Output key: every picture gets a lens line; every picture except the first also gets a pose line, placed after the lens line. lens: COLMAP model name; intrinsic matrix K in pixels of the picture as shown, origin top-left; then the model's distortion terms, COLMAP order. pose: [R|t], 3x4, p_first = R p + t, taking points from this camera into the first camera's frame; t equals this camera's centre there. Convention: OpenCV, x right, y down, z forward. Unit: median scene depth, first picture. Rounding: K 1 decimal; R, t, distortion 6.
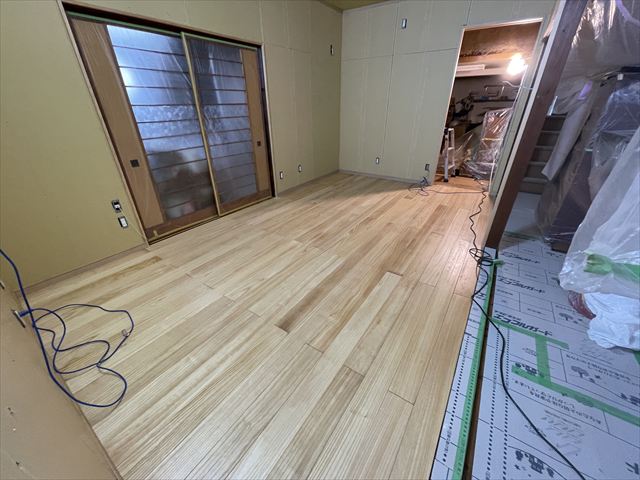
lens RADIAL K [[257.3, 0, 319.6], [0, 257.3, 244.1], [0, 0, 1]] dist [-0.009469, -0.000879]
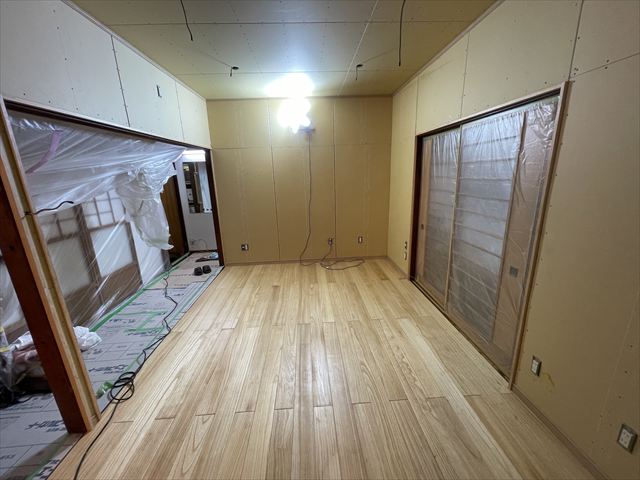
lens RADIAL K [[257.3, 0, 322.8], [0, 257.3, 237.7], [0, 0, 1]] dist [-0.009469, -0.000879]
pose [[-0.787649, 0.186076, -0.587354, 0.505071], [-0.254599, 0.769808, 0.585299, -0.920805], [0.561060, 0.610550, -0.558963, 1.470995]]
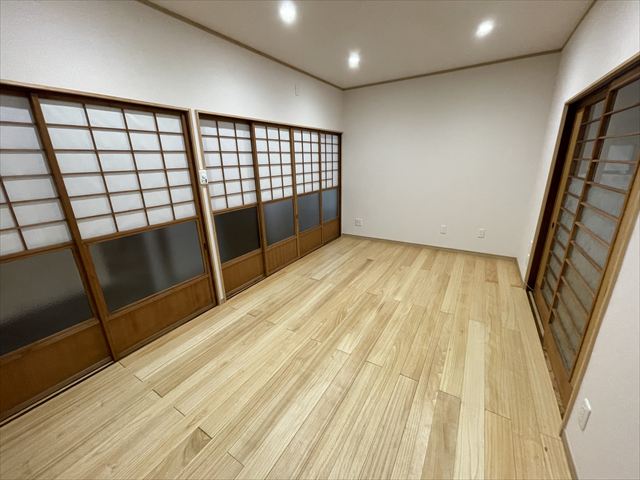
lens RADIAL K [[257.3, 0, 319.5], [0, 257.3, 236.6], [0, 0, 1]] dist [-0.009469, -0.000879]
pose [[-0.998294, 0.046735, -0.034995, 0.268511], [0.008580, 0.710312, 0.703835, -1.010134], [0.057751, 0.702334, -0.709501, 1.683850]]
